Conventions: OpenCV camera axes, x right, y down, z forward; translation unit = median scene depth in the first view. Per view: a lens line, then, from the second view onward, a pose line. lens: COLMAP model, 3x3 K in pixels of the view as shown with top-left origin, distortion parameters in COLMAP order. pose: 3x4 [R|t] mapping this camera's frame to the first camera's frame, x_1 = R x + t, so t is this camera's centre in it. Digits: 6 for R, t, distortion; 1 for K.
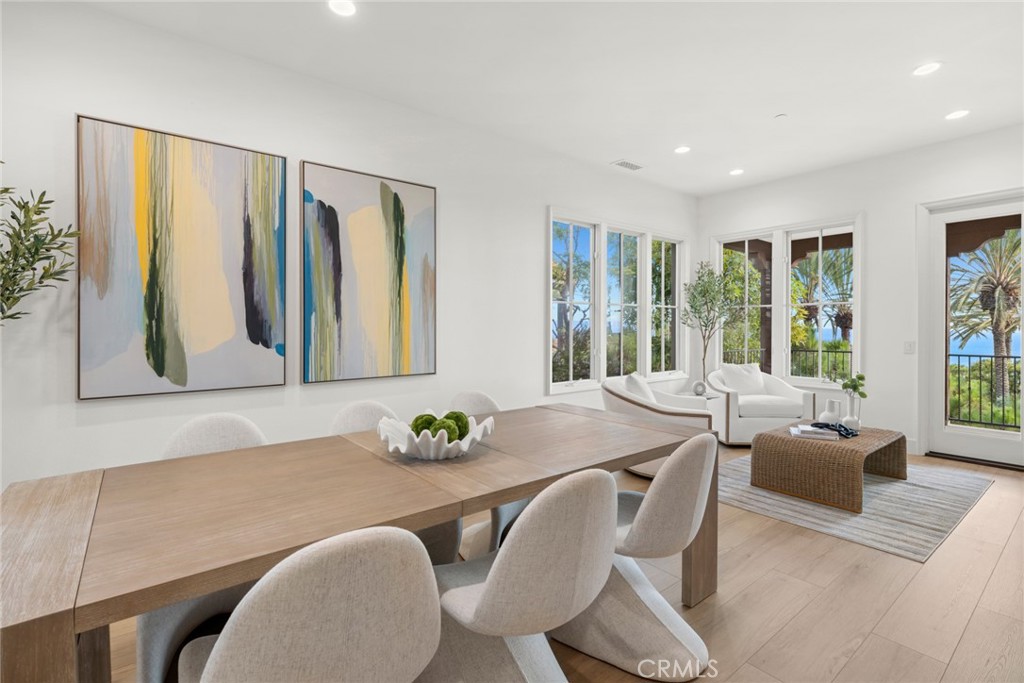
lens RADIAL K [[468.4, 0, 508.7], [0, 468.4, 332.6], [0, 0, 1]] dist [-0.001901, -0.000050]
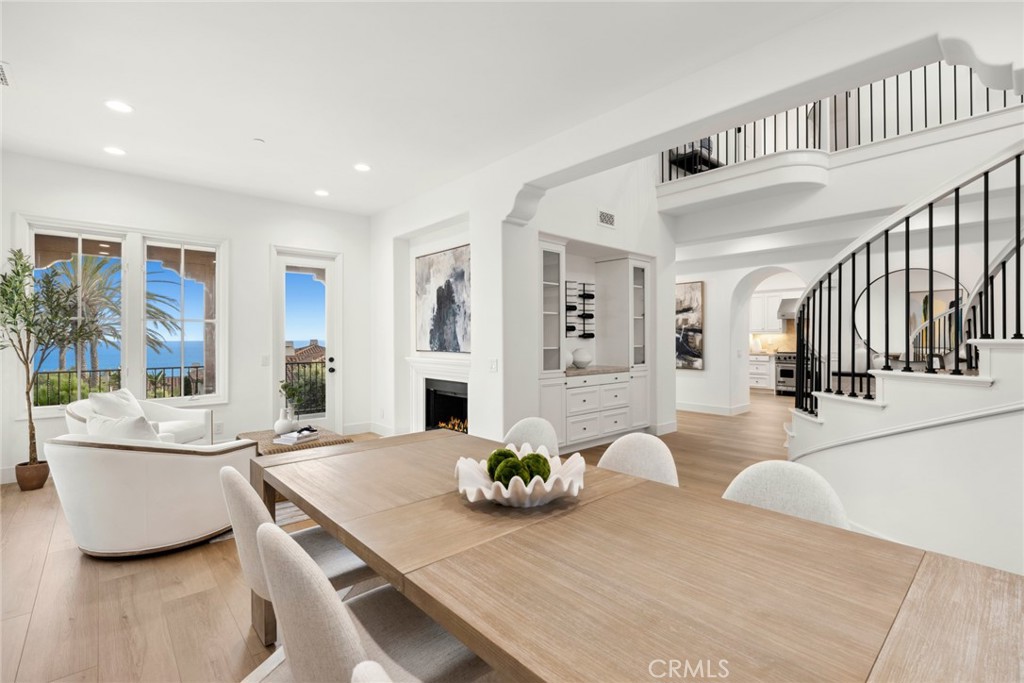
lens RADIAL K [[468.4, 0, 520.6], [0, 468.4, 341.0], [0, 0, 1]] dist [-0.001901, -0.000050]
pose [[-0.075651, -0.003862, 0.997127, -1.230018], [0.011517, 0.999922, 0.004747, -0.049481], [-0.997068, 0.011843, -0.075601, 1.272372]]
